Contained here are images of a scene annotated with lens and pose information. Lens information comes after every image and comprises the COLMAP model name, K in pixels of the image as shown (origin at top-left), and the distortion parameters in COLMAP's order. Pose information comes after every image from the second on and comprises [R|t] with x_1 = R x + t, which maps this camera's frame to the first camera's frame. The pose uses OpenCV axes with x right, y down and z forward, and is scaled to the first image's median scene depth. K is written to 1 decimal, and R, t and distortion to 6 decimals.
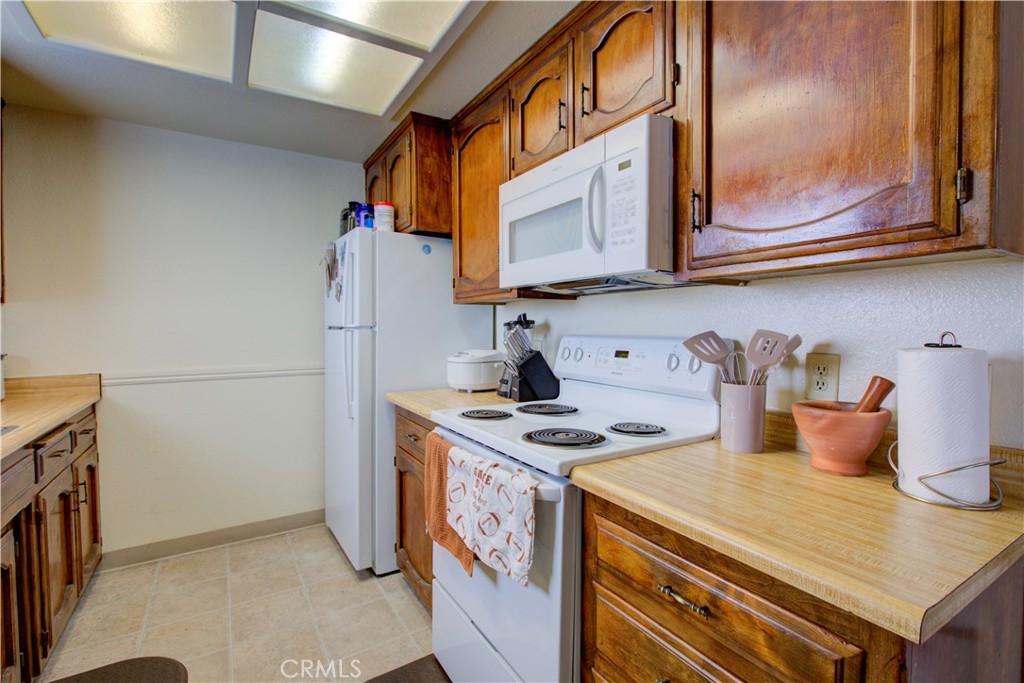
lens RADIAL K [[471.1, 0, 519.0], [0, 471.1, 337.4], [0, 0, 1]] dist [-0.005880, 0.002613]
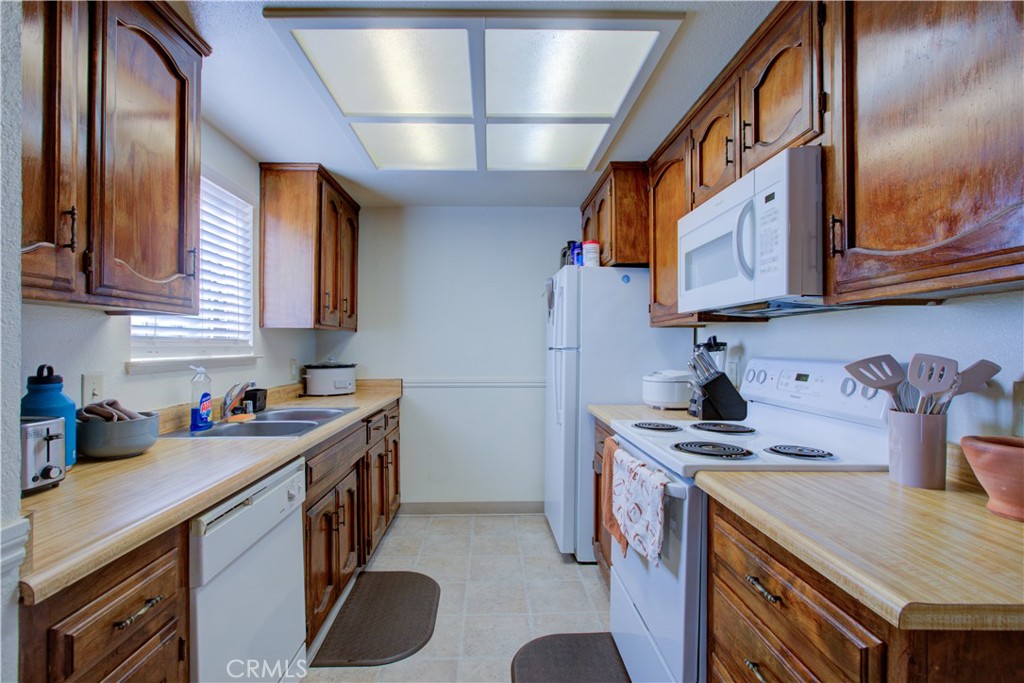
lens RADIAL K [[467.9, 0, 507.7], [0, 467.9, 343.0], [0, 0, 1]] dist [-0.000946, 0.001187]
pose [[0.865505, 0.000178, -0.500899, 0.213895], [-0.016451, 0.999471, -0.028069, 0.001304], [0.500629, 0.032534, 0.865050, -0.176114]]
